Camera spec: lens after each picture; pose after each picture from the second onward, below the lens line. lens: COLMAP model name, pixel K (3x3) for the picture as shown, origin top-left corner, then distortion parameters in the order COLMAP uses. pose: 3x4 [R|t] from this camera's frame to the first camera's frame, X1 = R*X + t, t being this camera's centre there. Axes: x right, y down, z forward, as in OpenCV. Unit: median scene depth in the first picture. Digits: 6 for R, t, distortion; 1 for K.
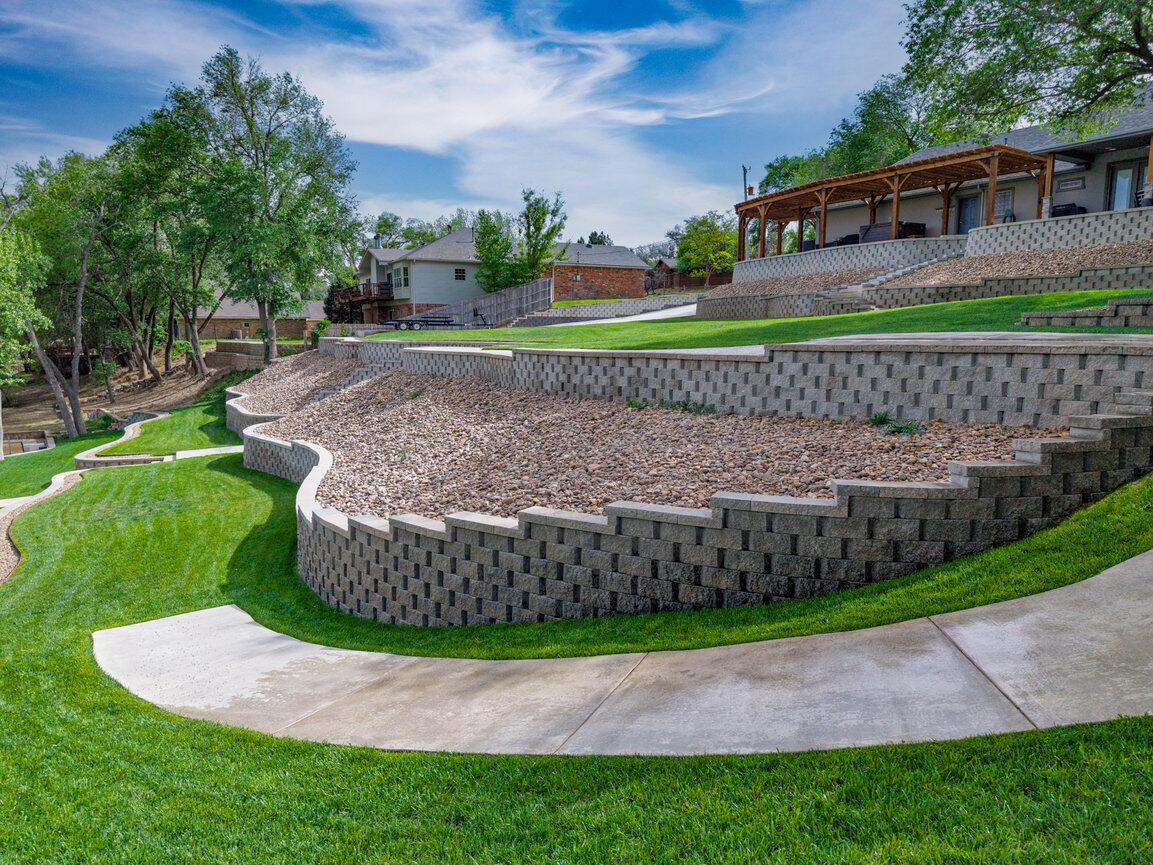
lens RADIAL K [[768.2, 0, 579.5], [0, 768.2, 456.4], [0, 0, 1]] dist [0.003045, 0.002611]
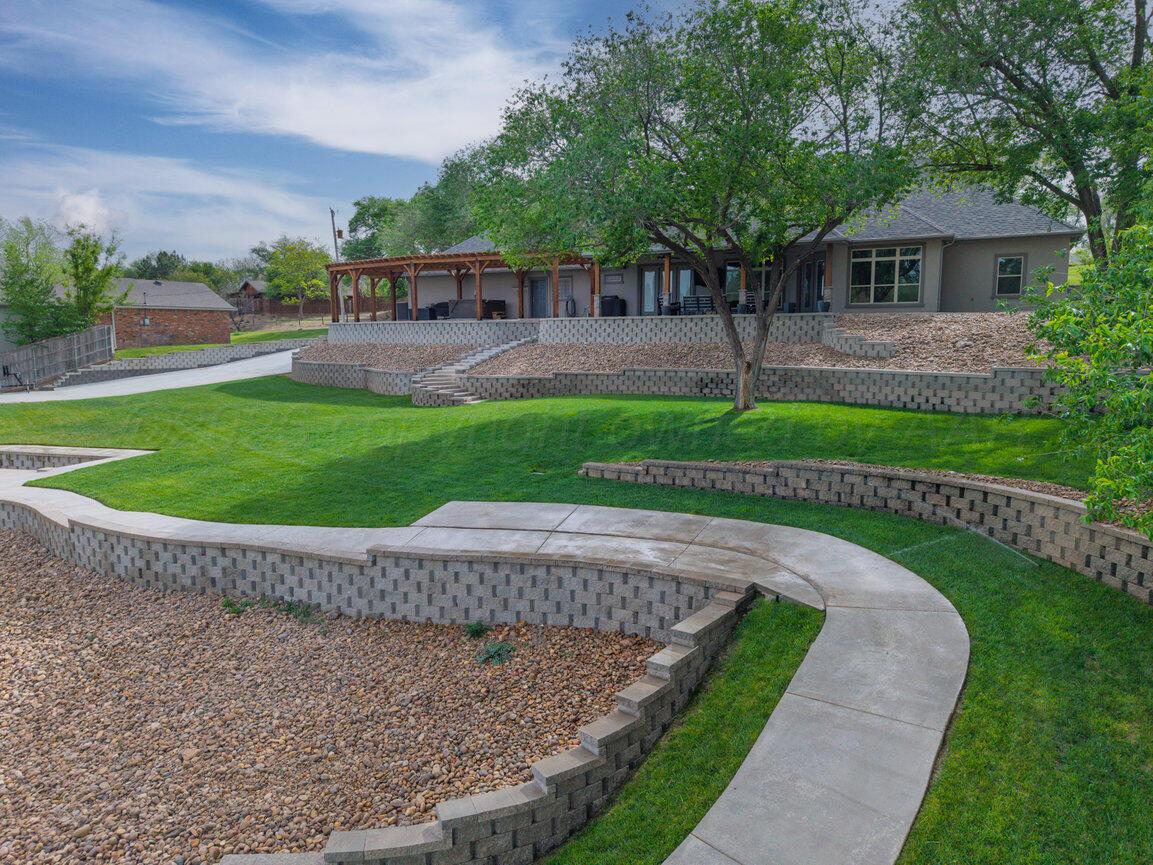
lens RADIAL K [[758.4, 0, 577.8], [0, 758.4, 478.1], [0, 0, 1]] dist [0.036232, -0.025546]
pose [[0.876082, -0.060630, 0.478335, 0.004464], [0.070234, 0.997528, -0.002197, -0.181207], [-0.477019, 0.035521, 0.878175, -0.032044]]
